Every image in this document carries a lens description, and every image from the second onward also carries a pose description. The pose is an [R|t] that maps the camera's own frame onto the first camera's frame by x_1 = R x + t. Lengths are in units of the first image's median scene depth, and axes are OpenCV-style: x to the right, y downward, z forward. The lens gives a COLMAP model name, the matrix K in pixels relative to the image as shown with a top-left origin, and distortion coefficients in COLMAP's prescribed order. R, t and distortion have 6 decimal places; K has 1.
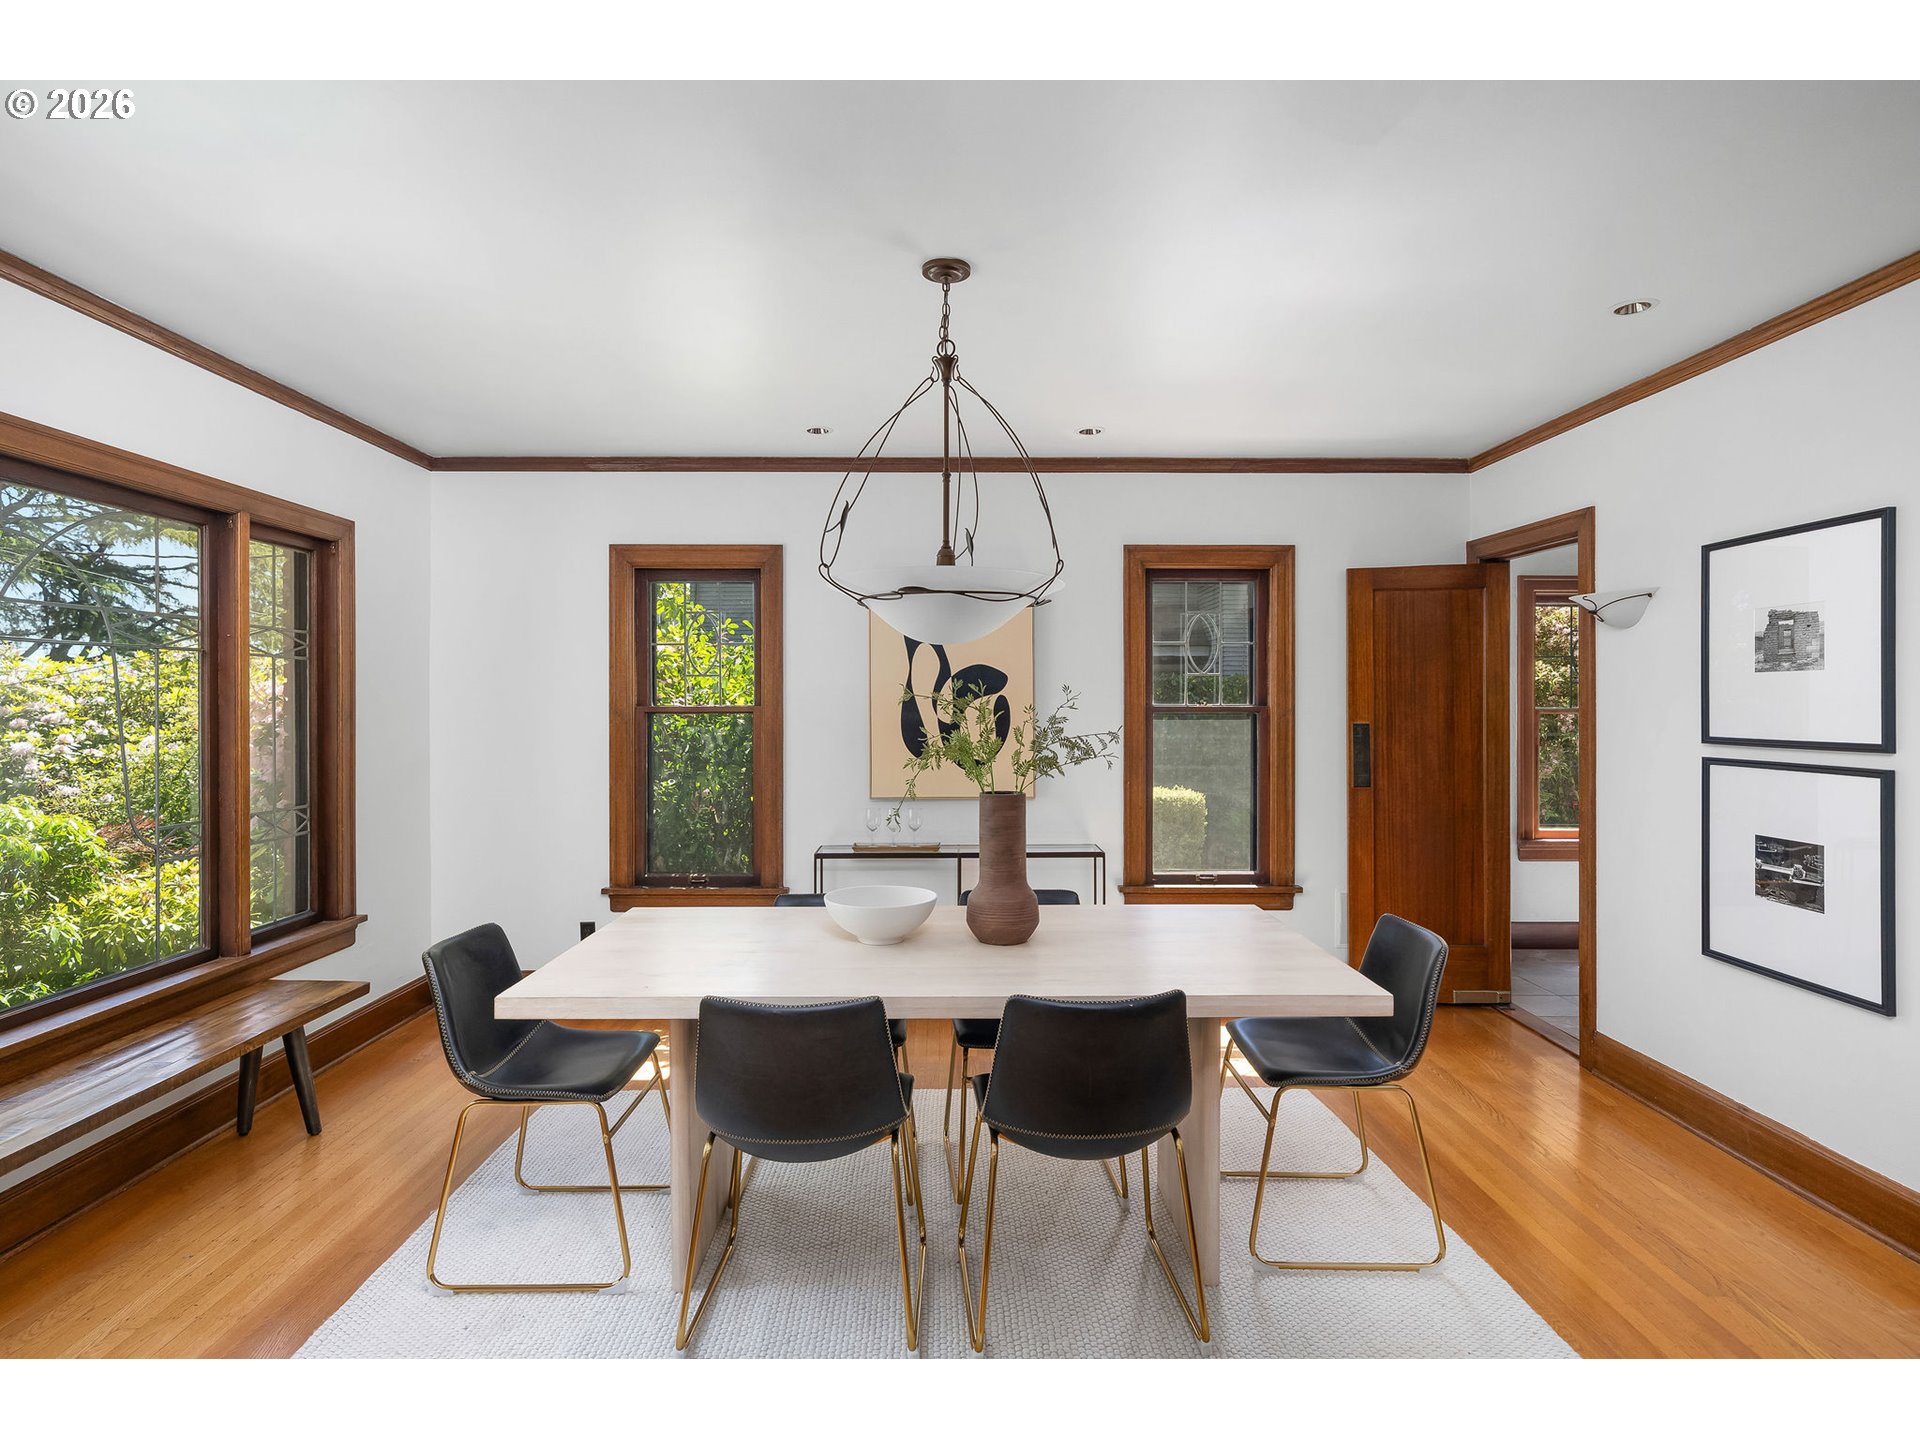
lens RADIAL K [[1060.5, 0, 981.5], [0, 1060.5, 719.7], [0, 0, 1]] dist [0.000021, -0.000010]
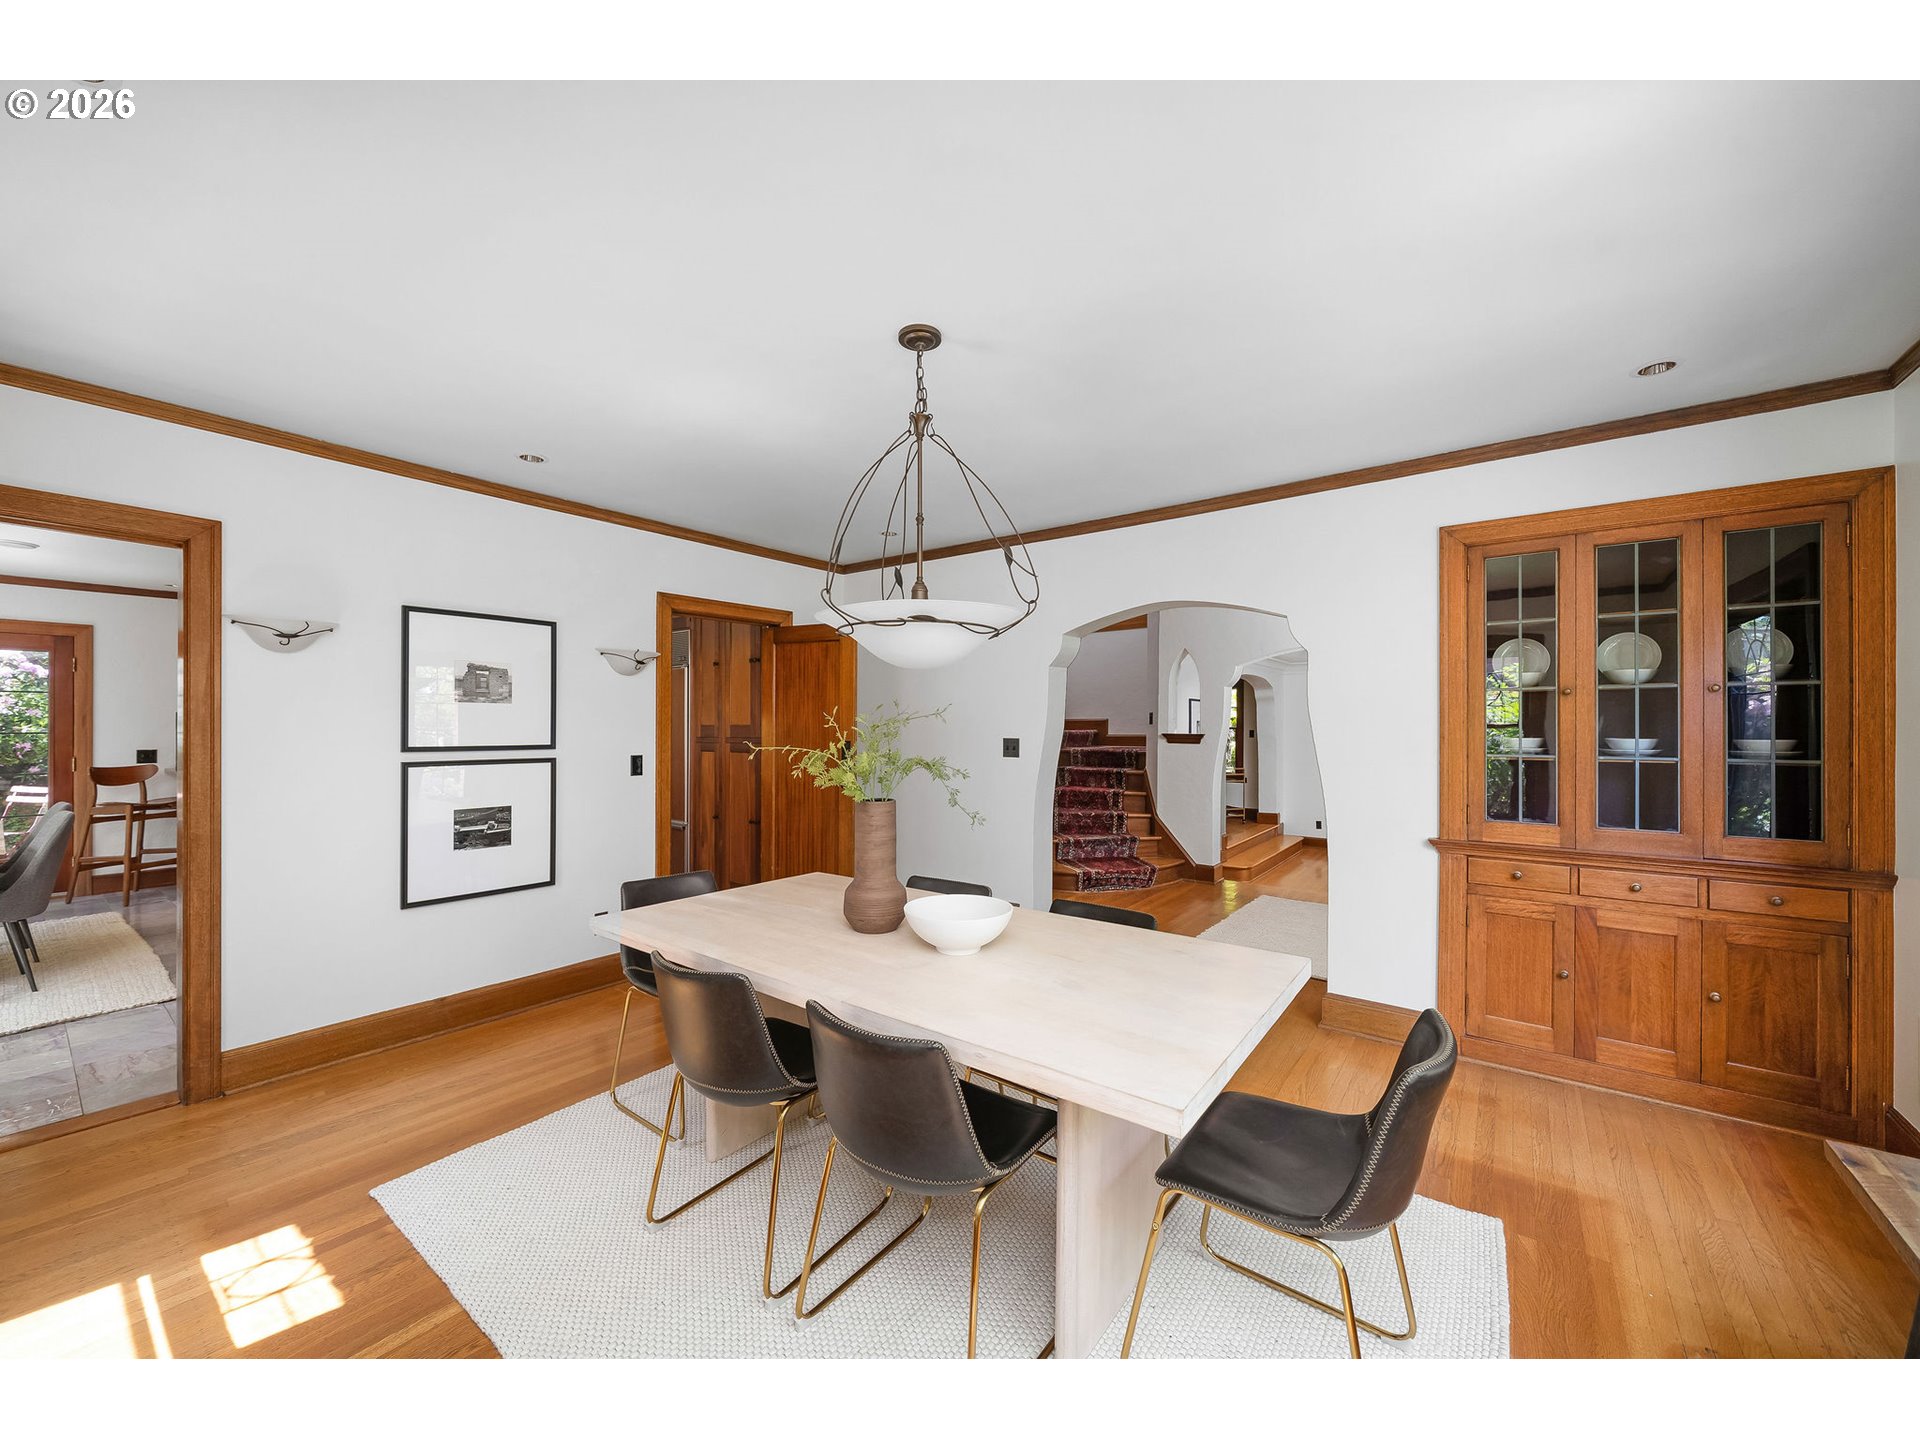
lens RADIAL K [[728.9, 0, 960.0], [0, 728.9, 720.0], [0, 0, 1]] dist [-0.001340, -0.000139]
pose [[-0.798663, 0.003044, 0.601771, -0.480397], [0.005603, 0.999981, 0.002378, -0.018346], [-0.601752, 0.005271, -0.798665, 1.439036]]
